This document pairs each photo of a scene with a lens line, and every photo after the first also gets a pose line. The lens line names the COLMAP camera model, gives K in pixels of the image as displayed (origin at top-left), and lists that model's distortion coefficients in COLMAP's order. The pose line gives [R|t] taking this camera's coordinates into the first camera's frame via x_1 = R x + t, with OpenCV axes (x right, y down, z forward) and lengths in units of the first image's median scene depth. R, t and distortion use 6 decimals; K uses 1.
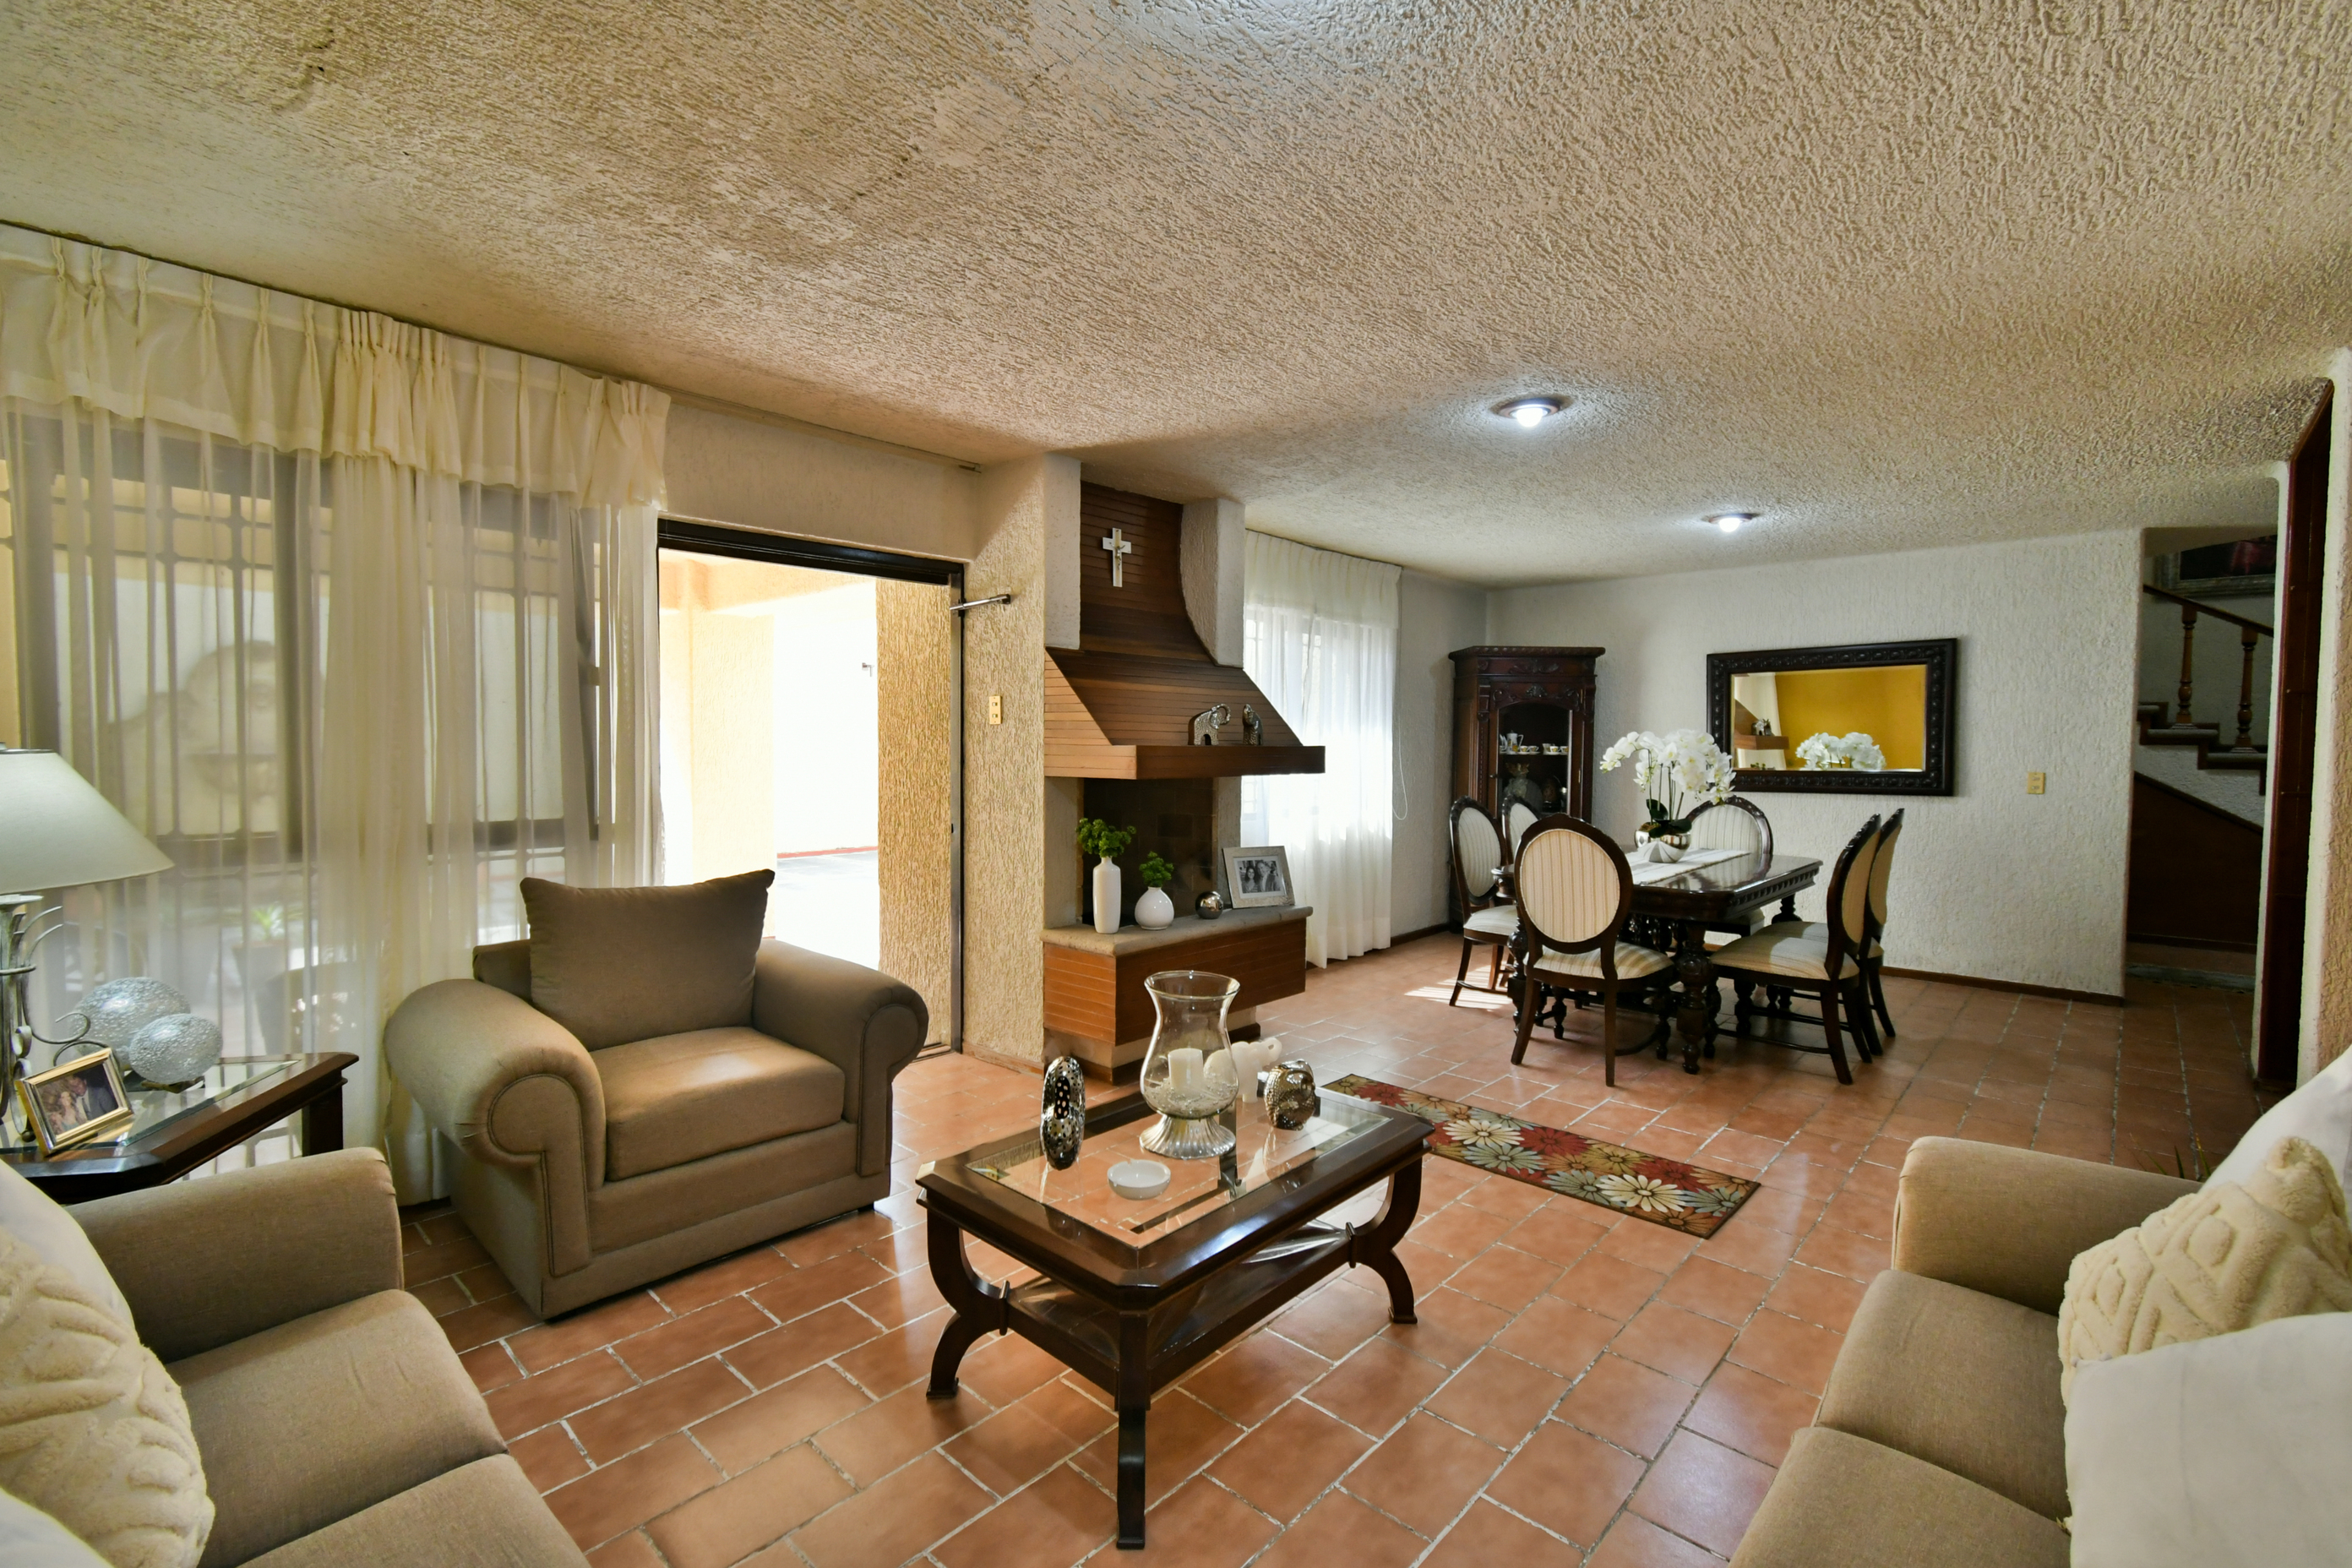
lens RADIAL K [[1055.4, 0, 1176.0], [0, 1055.4, 784.0], [0, 0, 1]] dist [0.000047, -0.000482]
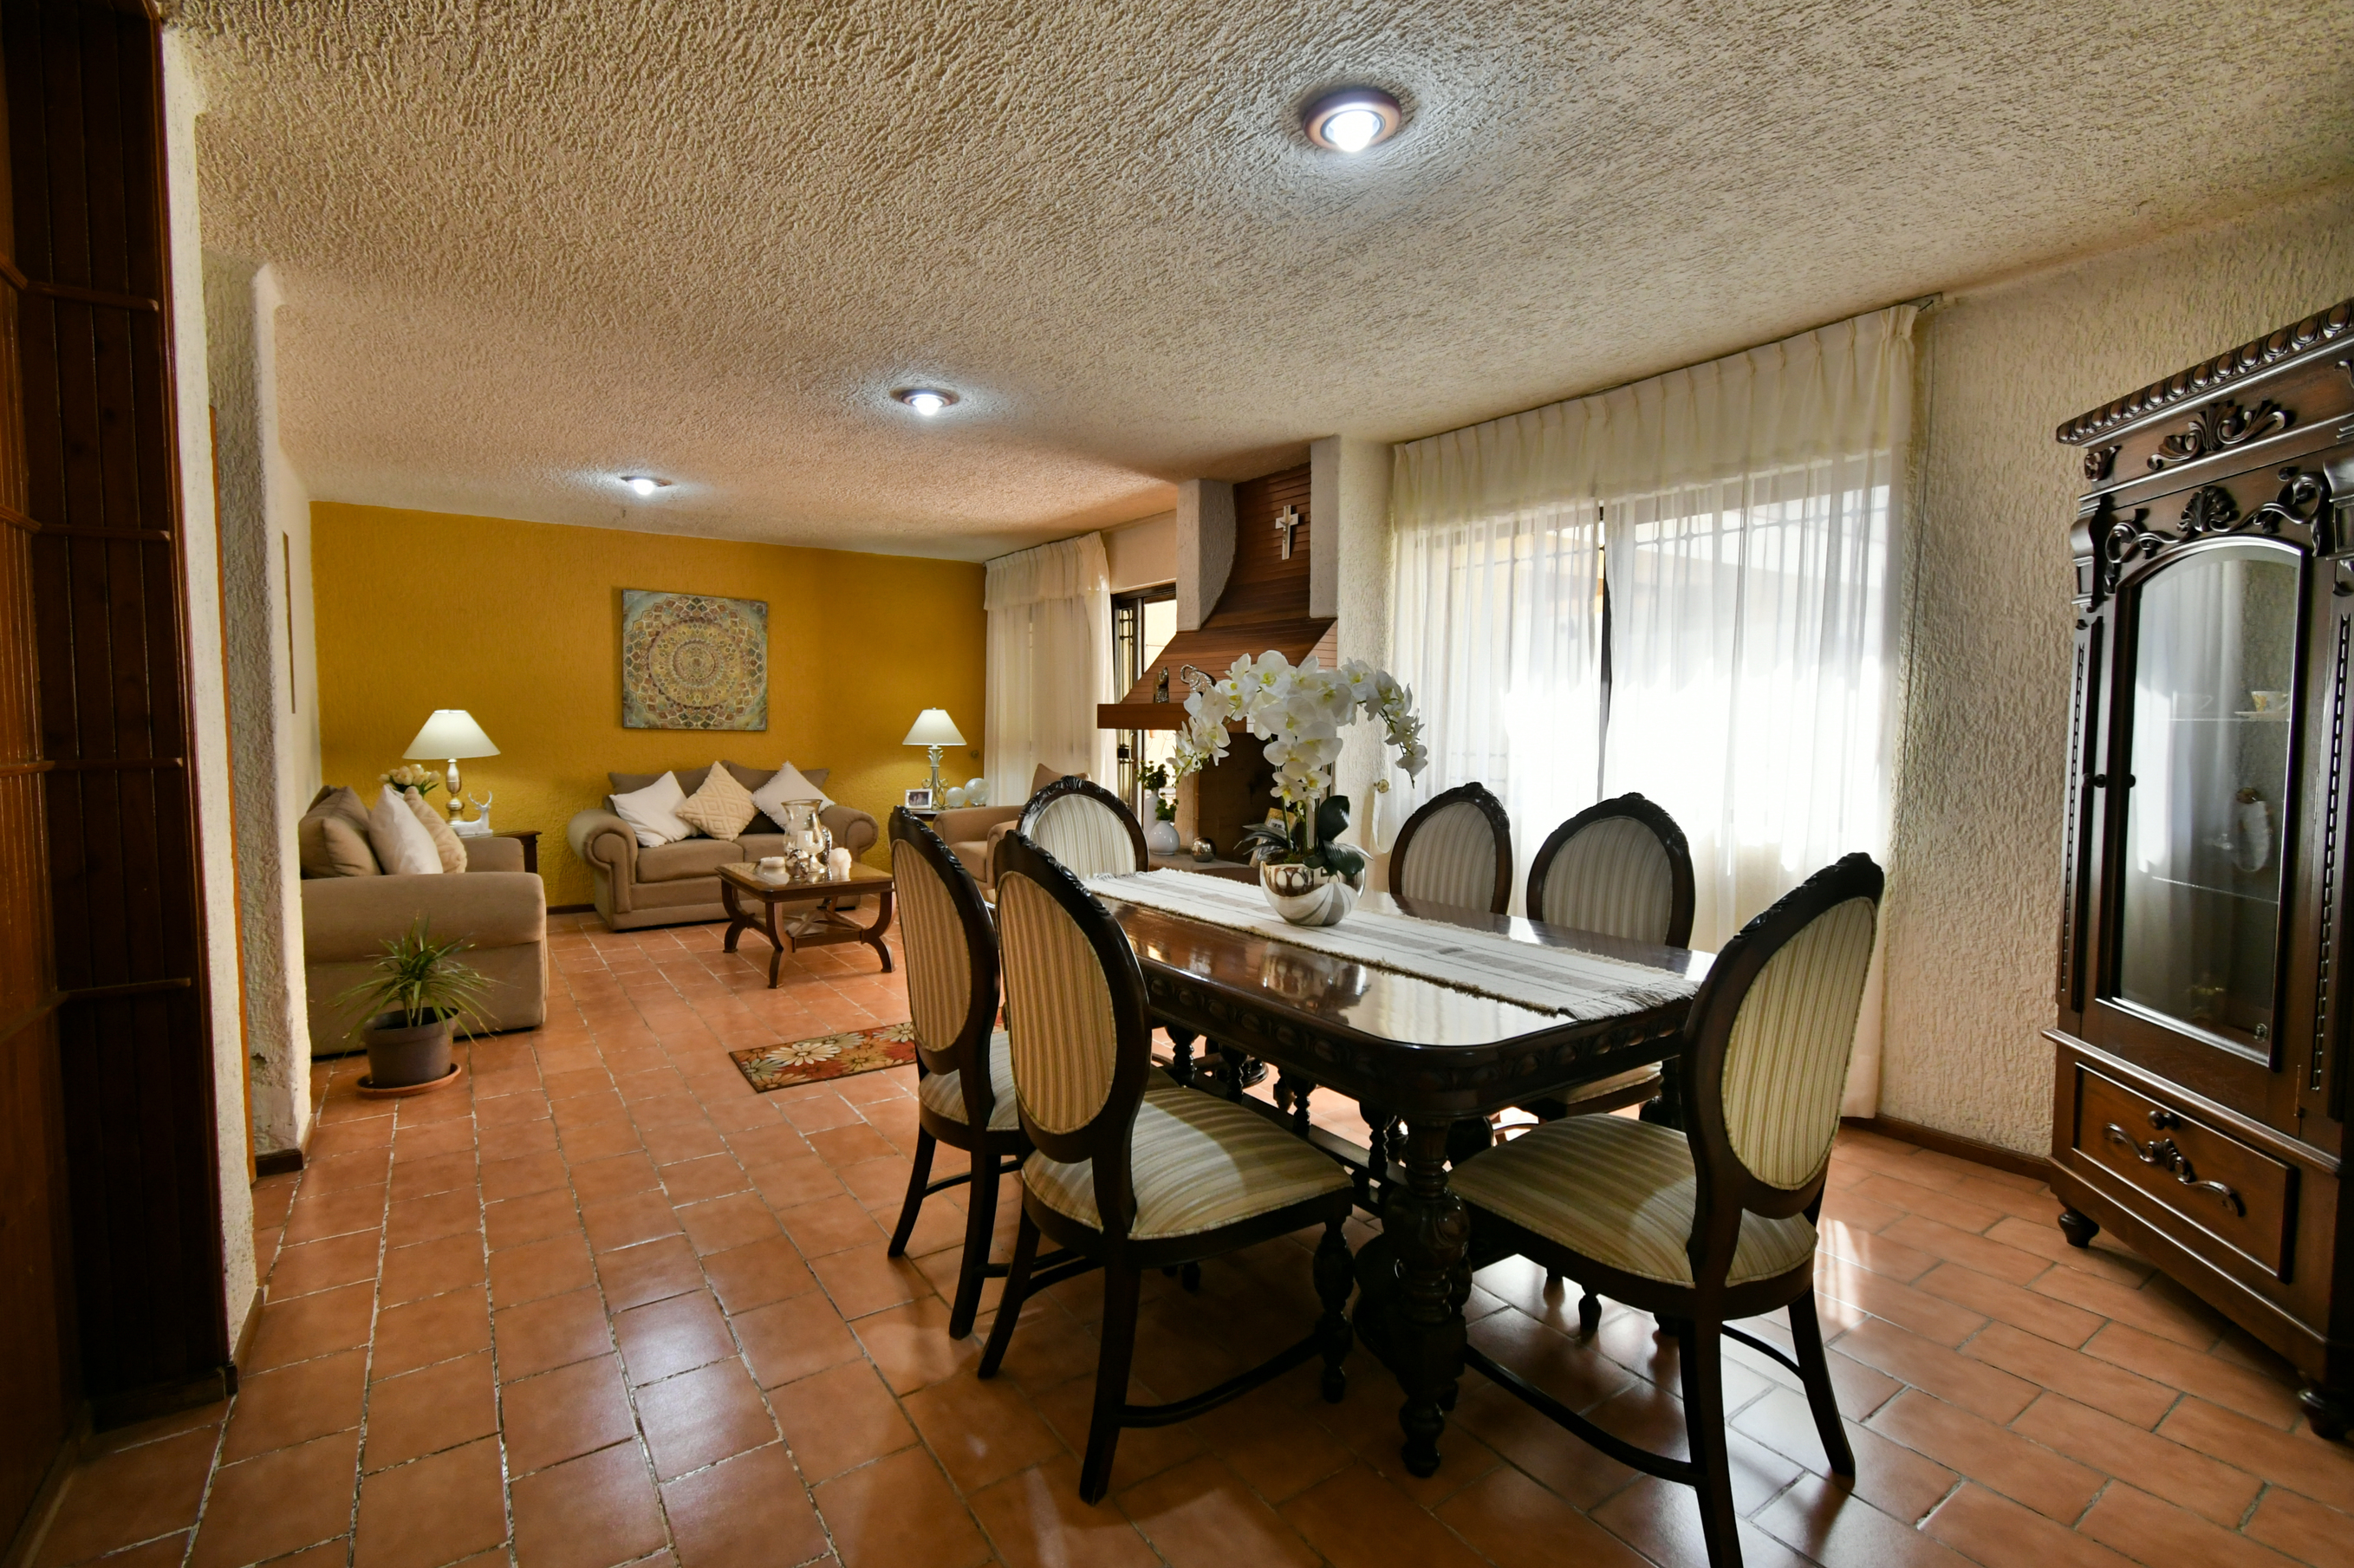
lens RADIAL K [[1056.3, 0, 1177.0], [0, 1056.3, 784.0], [0, 0, 1]] dist [0.000047, -0.000482]
pose [[-0.218787, 0.055440, -0.974196, 1.532807], [-0.044144, 0.996800, 0.066640, -0.033622], [0.974774, 0.057585, -0.215640, 1.666938]]
